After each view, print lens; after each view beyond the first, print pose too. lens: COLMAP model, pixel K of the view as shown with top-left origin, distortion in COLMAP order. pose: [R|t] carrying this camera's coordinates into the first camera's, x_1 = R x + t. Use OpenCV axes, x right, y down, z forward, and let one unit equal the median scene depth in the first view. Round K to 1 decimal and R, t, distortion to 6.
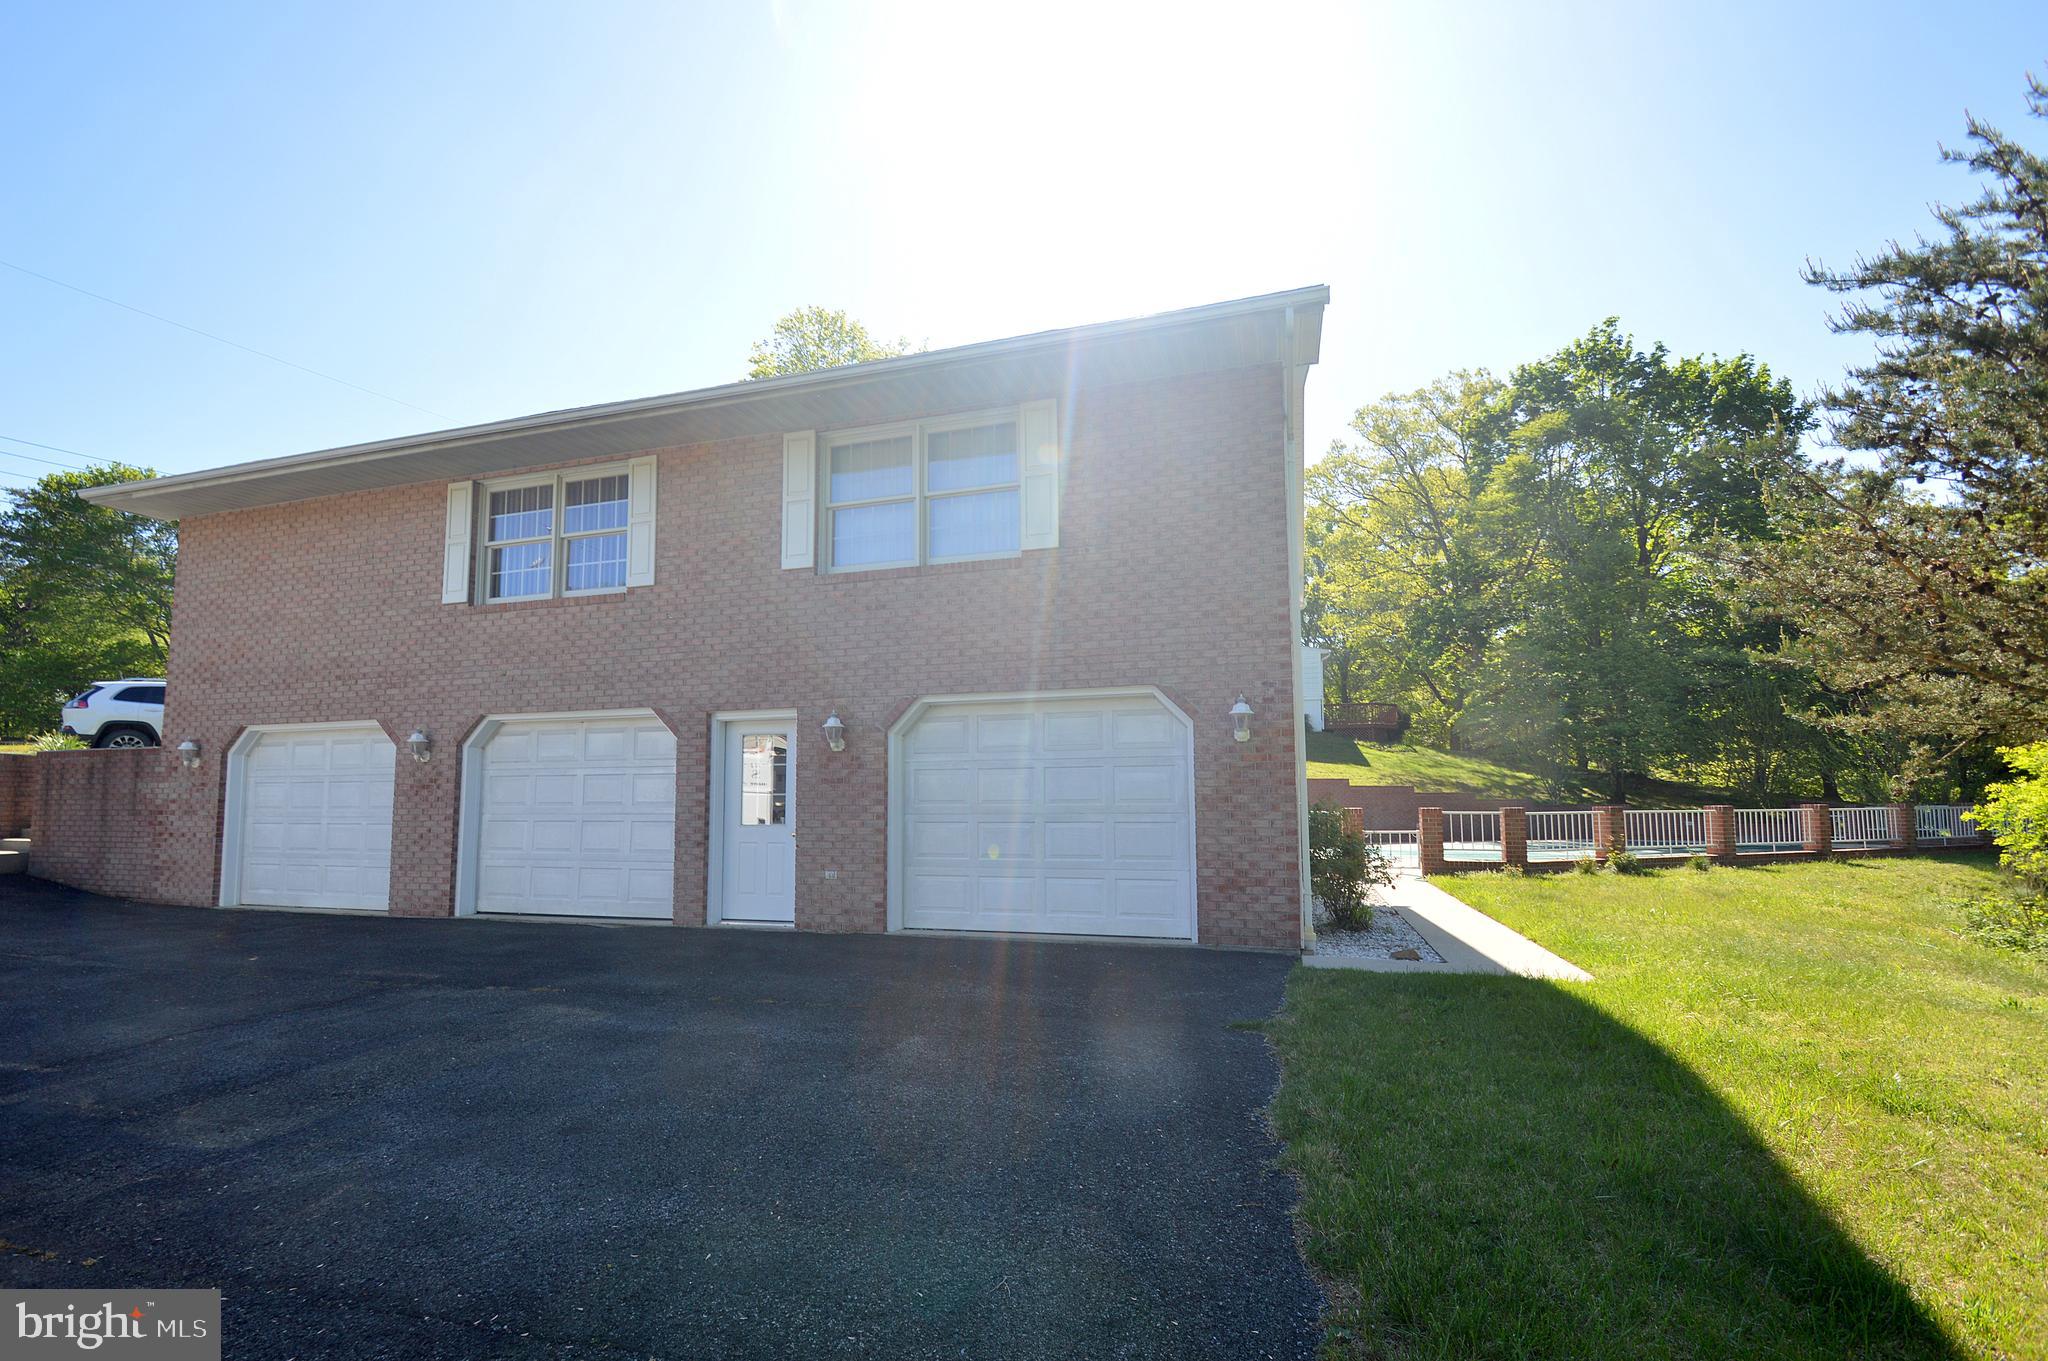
lens RADIAL K [[933.9, 0, 1026.1], [0, 933.9, 722.6], [0, 0, 1]] dist [0.016371, -0.017524]
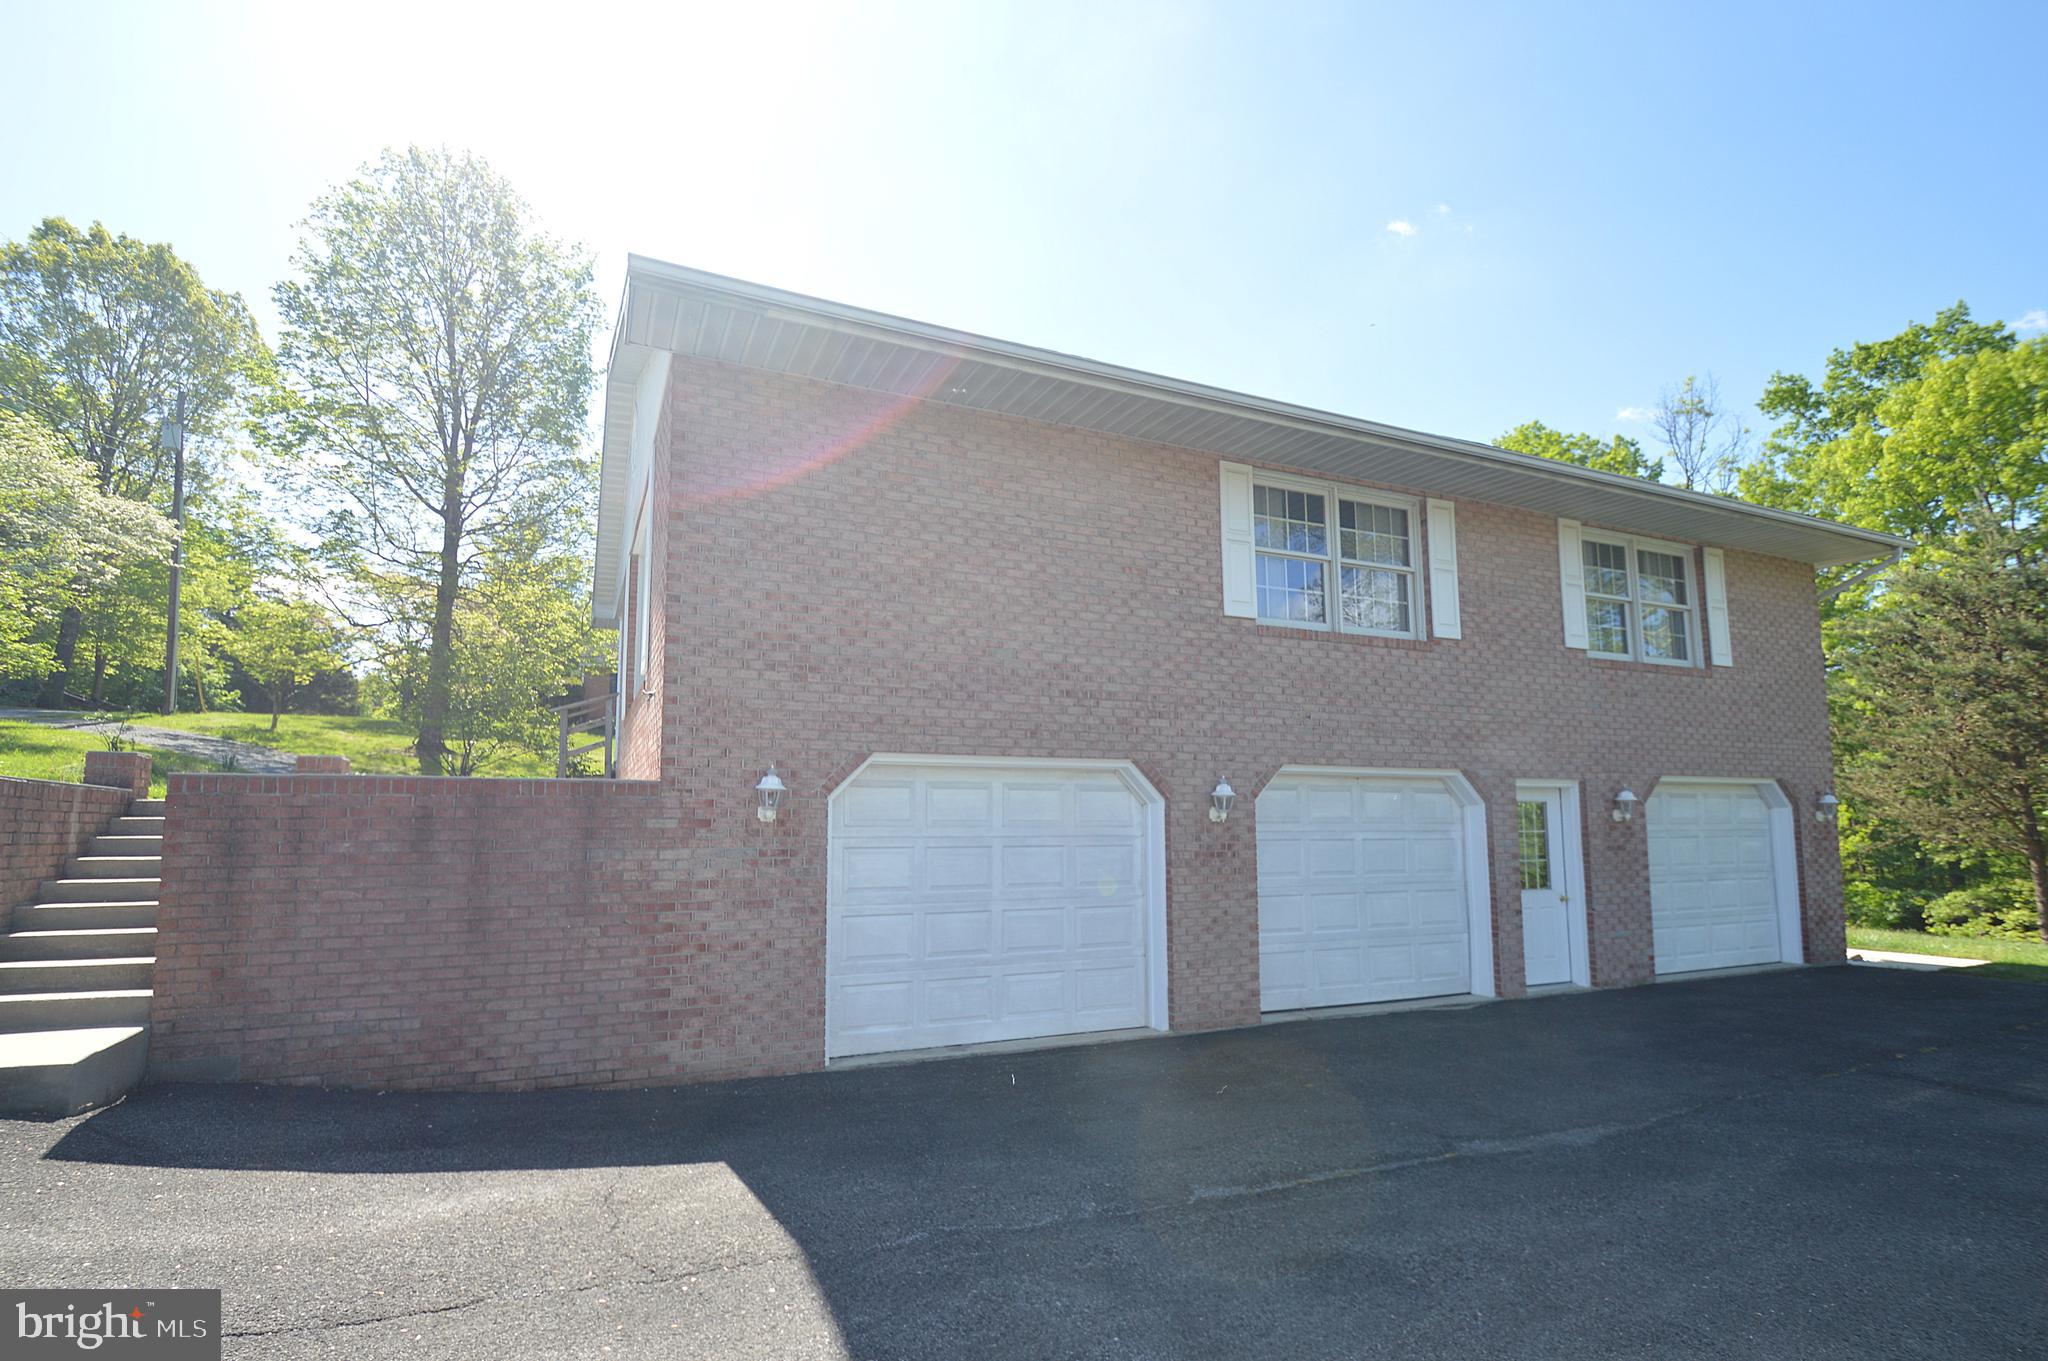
lens RADIAL K [[933.9, 0, 1026.1], [0, 933.9, 722.6], [0, 0, 1]] dist [0.016371, -0.017524]
pose [[0.756047, 0.073300, 0.650399, -1.263522], [-0.063302, 0.997240, -0.038805, 0.001337], [-0.651449, -0.011834, 0.758601, 0.534255]]
